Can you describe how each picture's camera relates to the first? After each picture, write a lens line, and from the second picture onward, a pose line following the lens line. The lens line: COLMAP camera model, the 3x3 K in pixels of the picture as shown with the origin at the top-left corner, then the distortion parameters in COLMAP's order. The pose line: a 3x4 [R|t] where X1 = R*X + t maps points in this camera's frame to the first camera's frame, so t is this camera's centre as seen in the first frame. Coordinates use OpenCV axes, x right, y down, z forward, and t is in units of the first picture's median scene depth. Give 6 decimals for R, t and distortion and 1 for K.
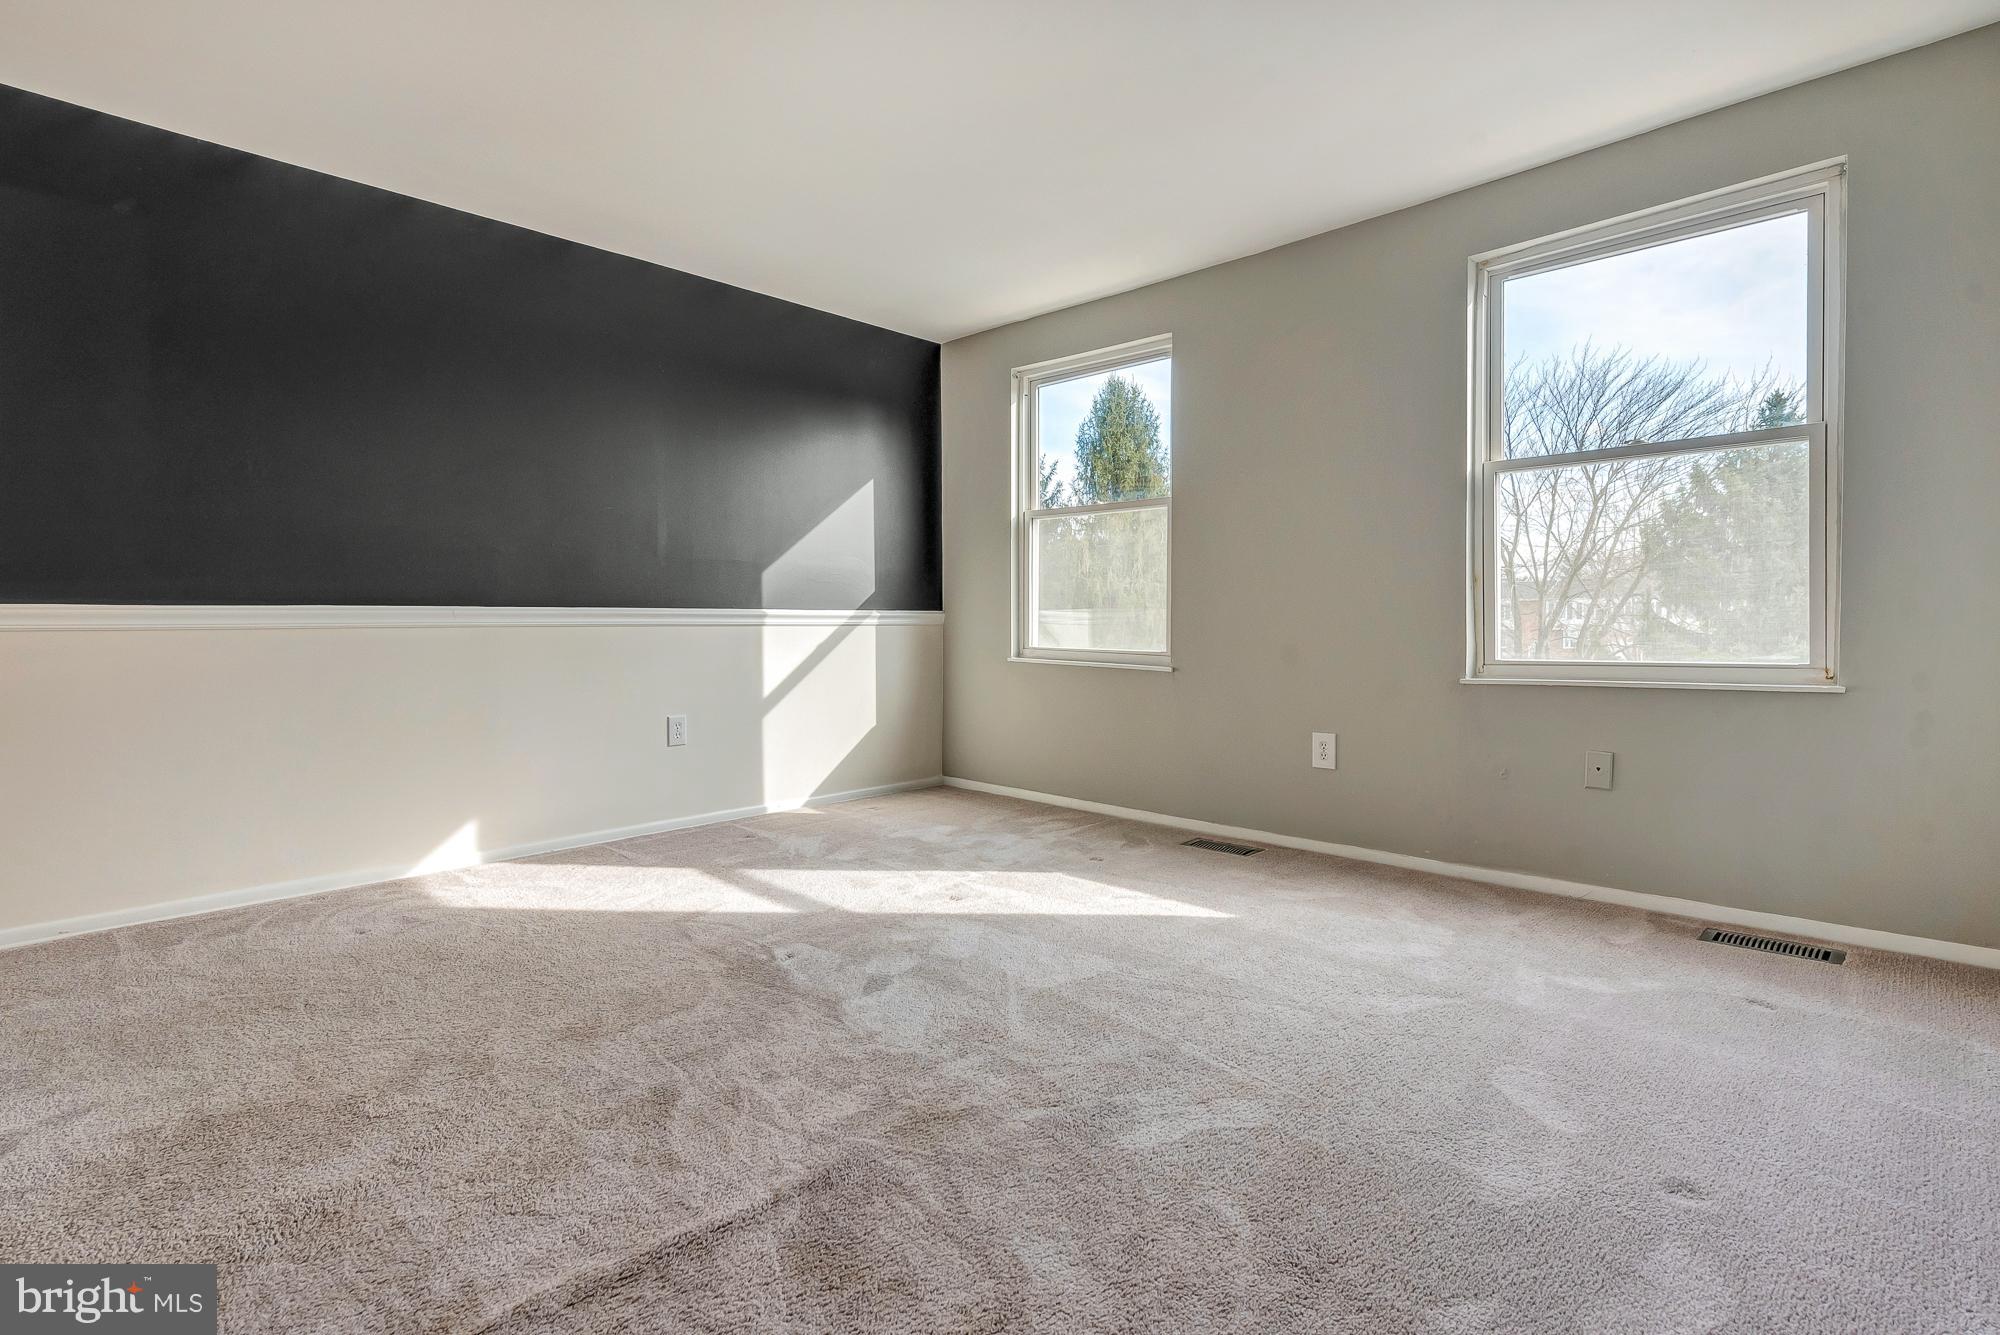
lens RADIAL K [[941.1, 0, 996.5], [0, 941.1, 635.5], [0, 0, 1]] dist [0.011468, -0.007482]
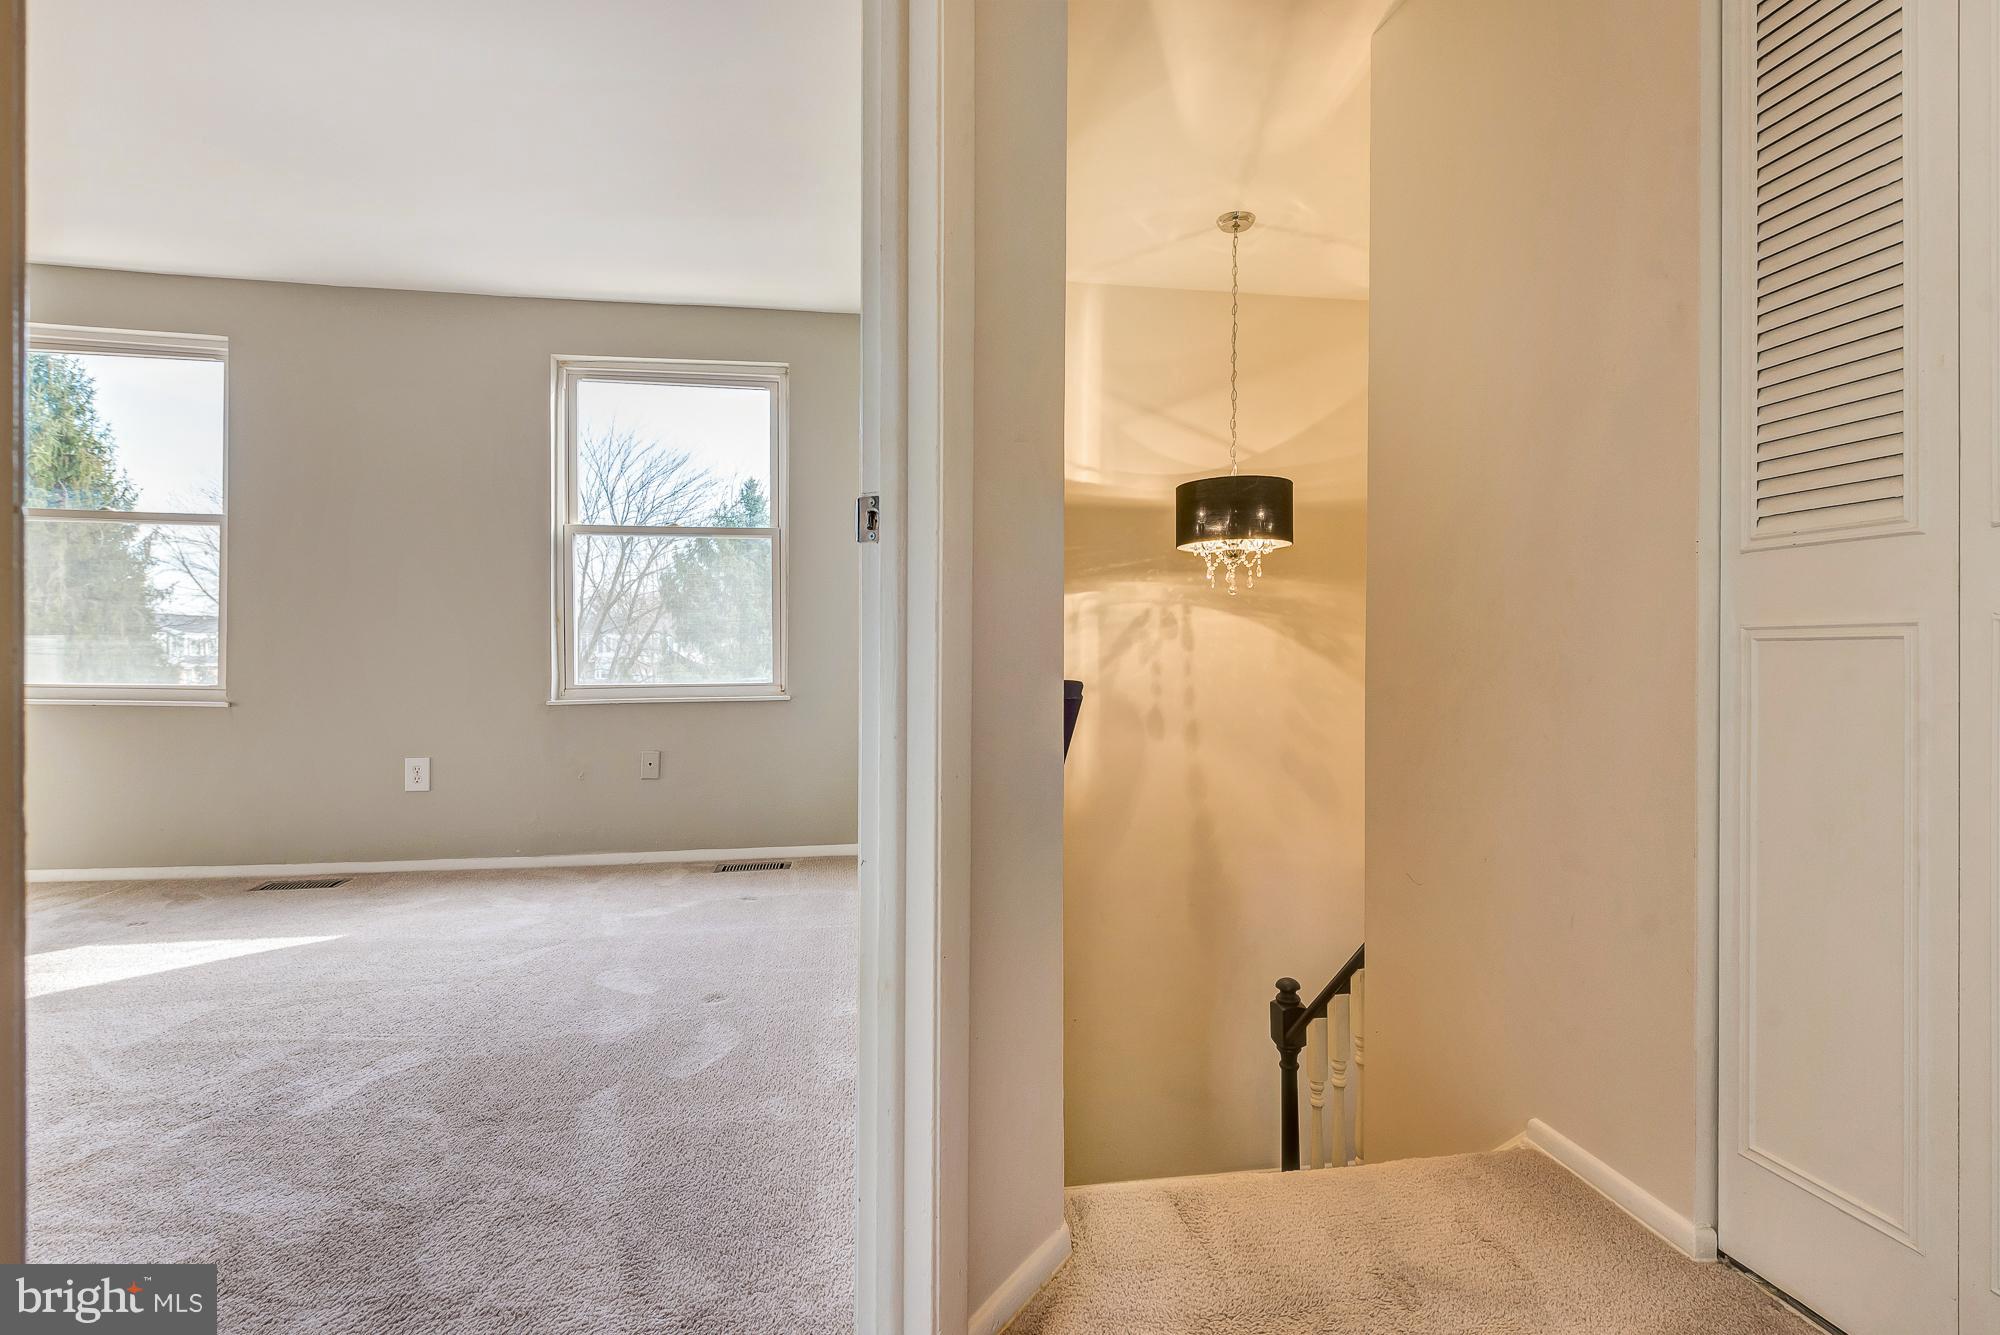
lens RADIAL K [[941.1, 0, 1004.4], [0, 941.1, 667.8], [0, 0, 1]] dist [0.011468, -0.007482]
pose [[0.579910, -0.005716, 0.814661, -0.165871], [0.006340, 0.999977, 0.002504, 0.004454], [-0.814656, 0.003713, 0.579932, -0.193030]]
